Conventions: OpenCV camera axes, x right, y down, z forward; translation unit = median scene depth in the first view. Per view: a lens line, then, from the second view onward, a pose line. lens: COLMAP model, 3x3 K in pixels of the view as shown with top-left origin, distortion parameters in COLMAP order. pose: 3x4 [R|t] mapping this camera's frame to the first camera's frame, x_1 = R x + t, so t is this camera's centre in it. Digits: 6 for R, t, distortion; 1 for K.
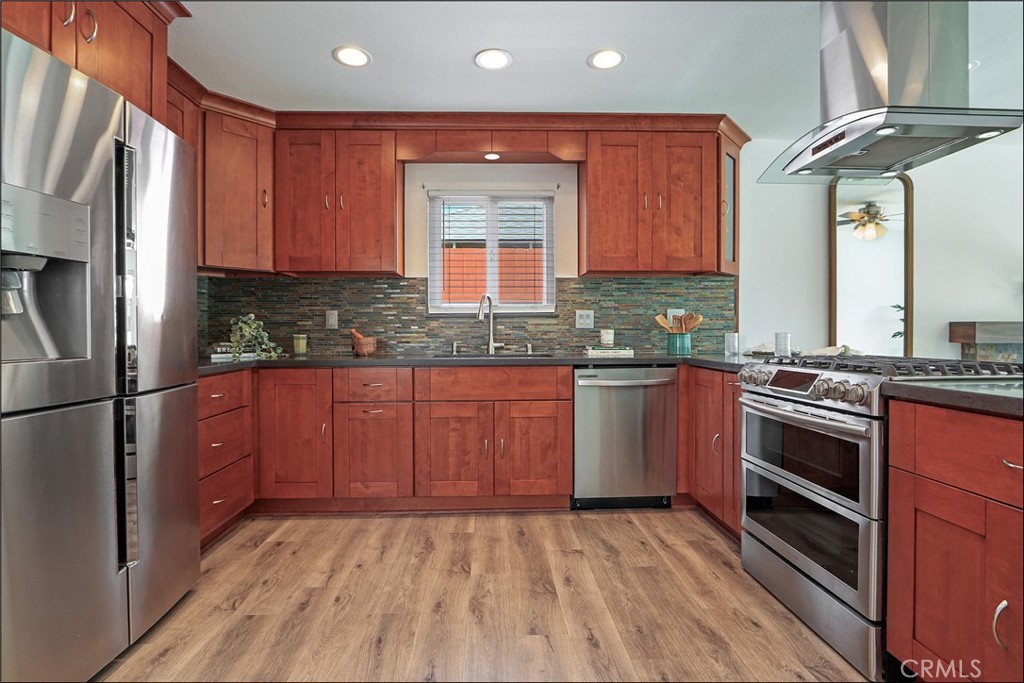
lens RADIAL K [[490.0, 0, 512.0], [0, 490.0, 341.5], [0, 0, 1]] dist [-0.024773, 0.001432]
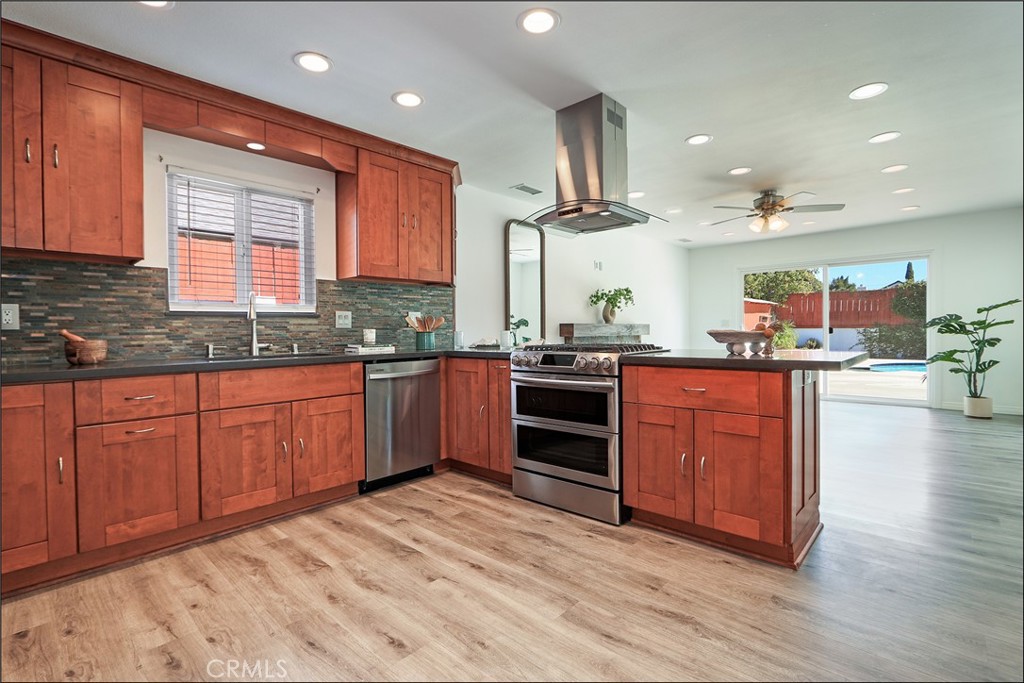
lens RADIAL K [[464.4, 0, 512.0], [0, 464.4, 341.5], [0, 0, 1]] dist [-0.014670, 0.000161]
pose [[0.710713, -0.022417, 0.703125, -0.369547], [0.023014, 0.999698, 0.008611, 0.002703], [-0.703106, 0.010061, 0.711014, 0.024557]]
